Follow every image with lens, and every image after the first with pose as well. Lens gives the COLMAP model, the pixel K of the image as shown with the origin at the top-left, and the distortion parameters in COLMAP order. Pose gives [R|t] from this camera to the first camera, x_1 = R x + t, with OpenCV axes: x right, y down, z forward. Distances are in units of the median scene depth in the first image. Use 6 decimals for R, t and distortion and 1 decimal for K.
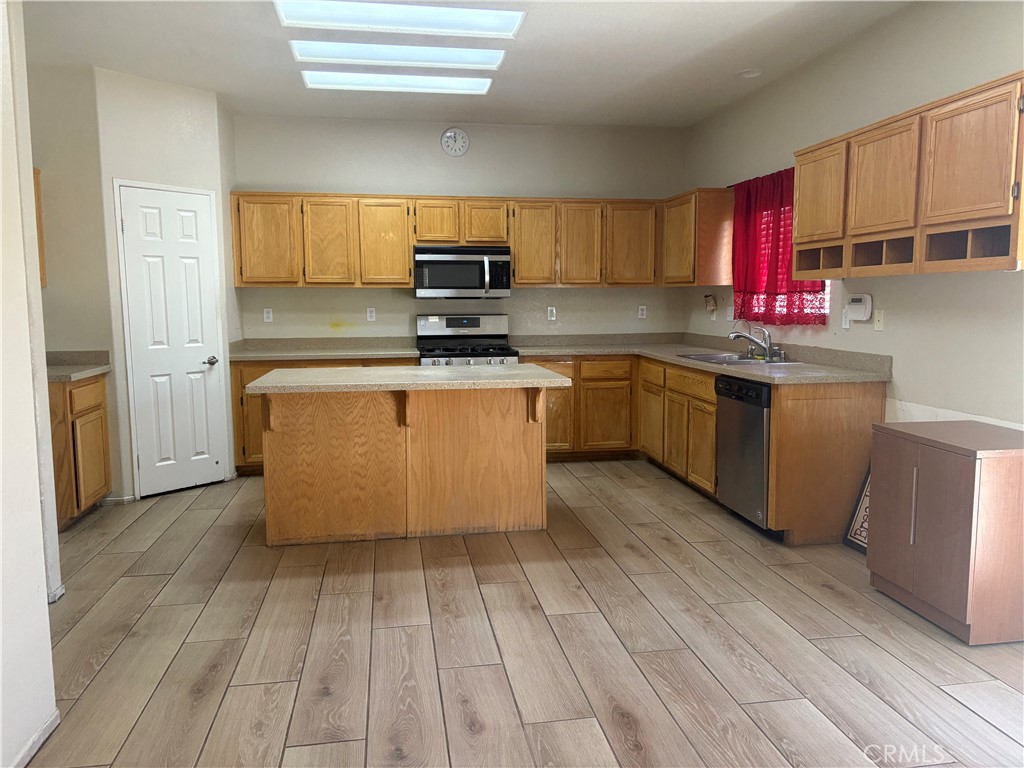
lens RADIAL K [[774.8, 0, 512.6], [0, 774.8, 382.6], [0, 0, 1]] dist [0.039494, -0.036846]
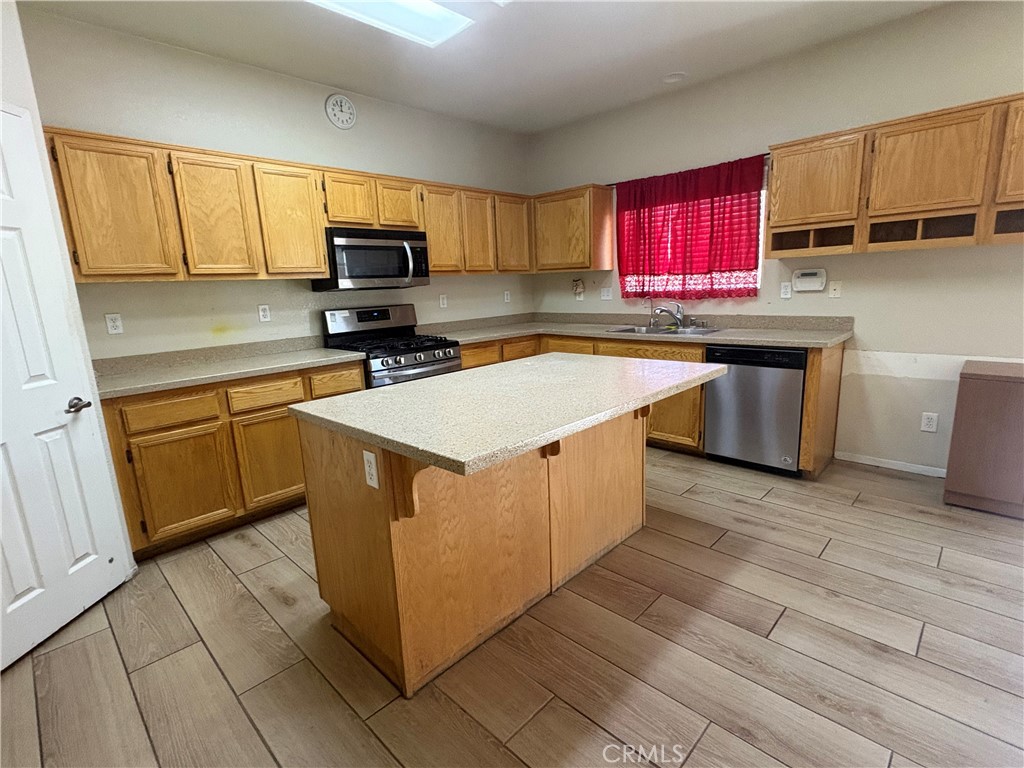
lens RADIAL K [[497.7, 0, 509.7], [0, 497.7, 382.9], [0, 0, 1]] dist [-0.001617, 0.002869]
pose [[0.805763, -0.143861, 0.574499, -0.378887], [0.101893, 0.989259, 0.104811, -0.058110], [-0.583406, -0.025915, 0.811767, 0.554667]]
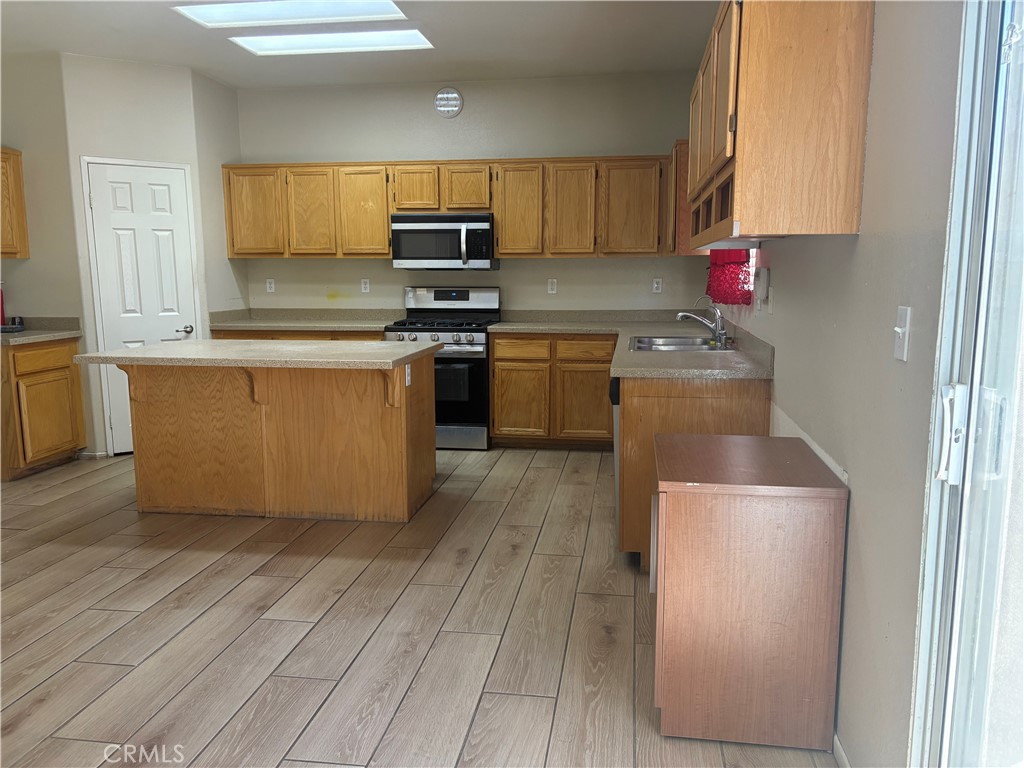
lens RADIAL K [[774.8, 0, 512.3], [0, 774.8, 388.7], [0, 0, 1]] dist [0.039494, -0.036846]
pose [[0.951136, 0.048781, -0.304894, 0.399046], [-0.034484, 0.998046, 0.052104, -0.020207], [0.306840, -0.039044, 0.950960, 0.151651]]
